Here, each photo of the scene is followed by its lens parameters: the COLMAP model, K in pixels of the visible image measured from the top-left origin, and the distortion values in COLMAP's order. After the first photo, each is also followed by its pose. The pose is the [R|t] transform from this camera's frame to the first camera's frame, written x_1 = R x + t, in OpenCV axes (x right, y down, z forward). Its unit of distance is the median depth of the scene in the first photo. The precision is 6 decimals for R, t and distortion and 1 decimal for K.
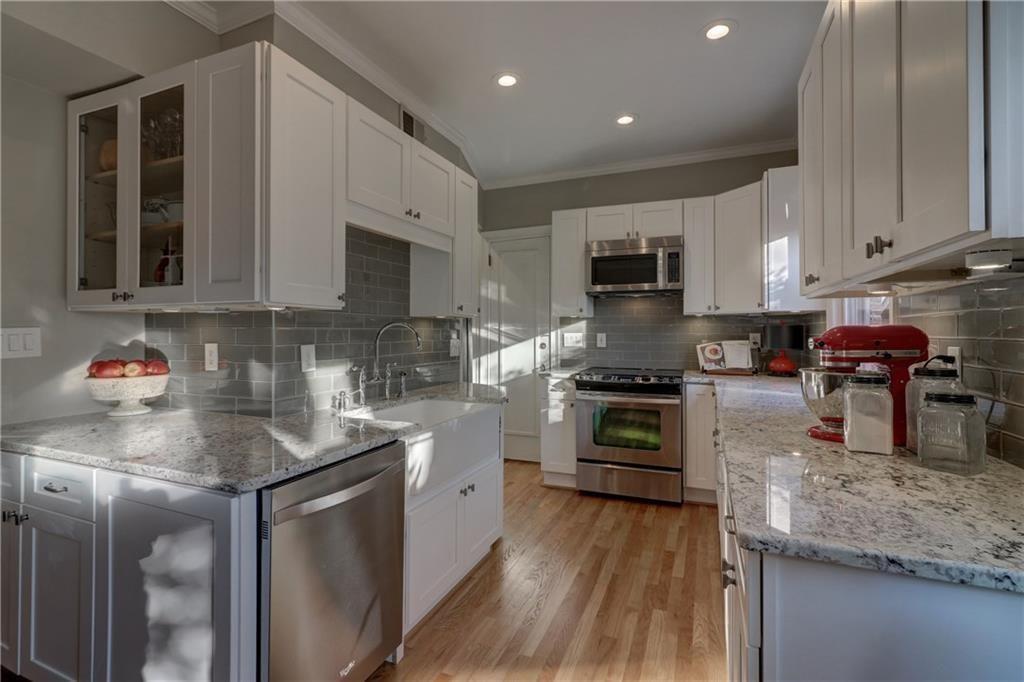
lens RADIAL K [[472.3, 0, 510.9], [0, 472.3, 335.4], [0, 0, 1]] dist [-0.005736, 0.000191]
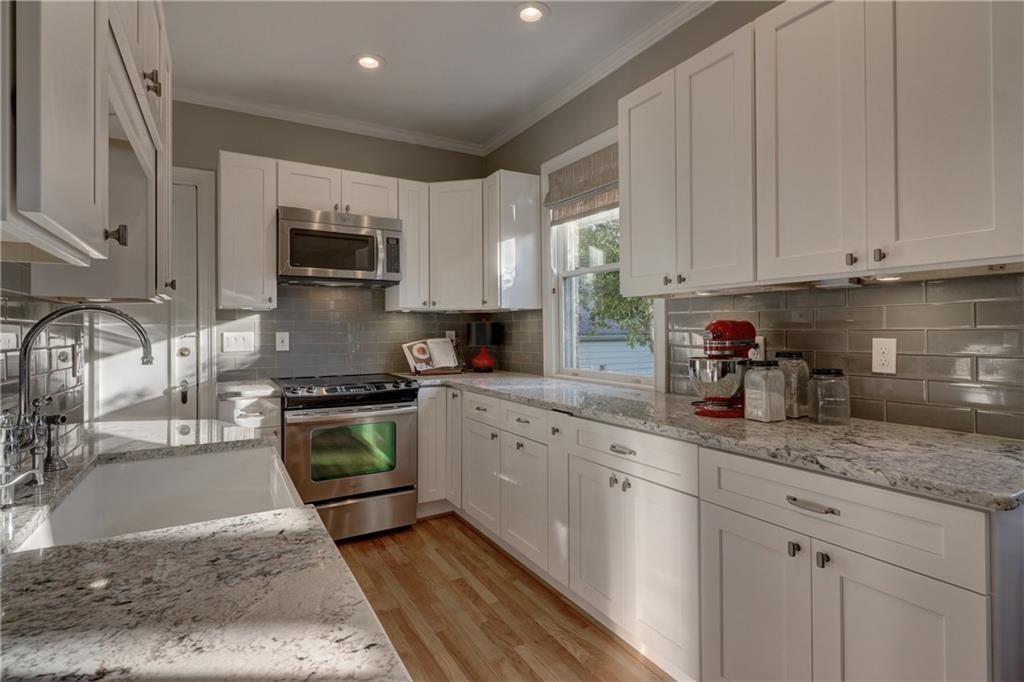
lens RADIAL K [[511.0, 0, 510.8], [0, 511.0, 332.2], [0, 0, 1]] dist [0.006316, 0.000206]
pose [[0.613861, -0.006865, 0.789384, -0.262167], [0.013271, 0.999911, -0.001625, 0.002090], [-0.789302, 0.011474, 0.613898, 0.252576]]
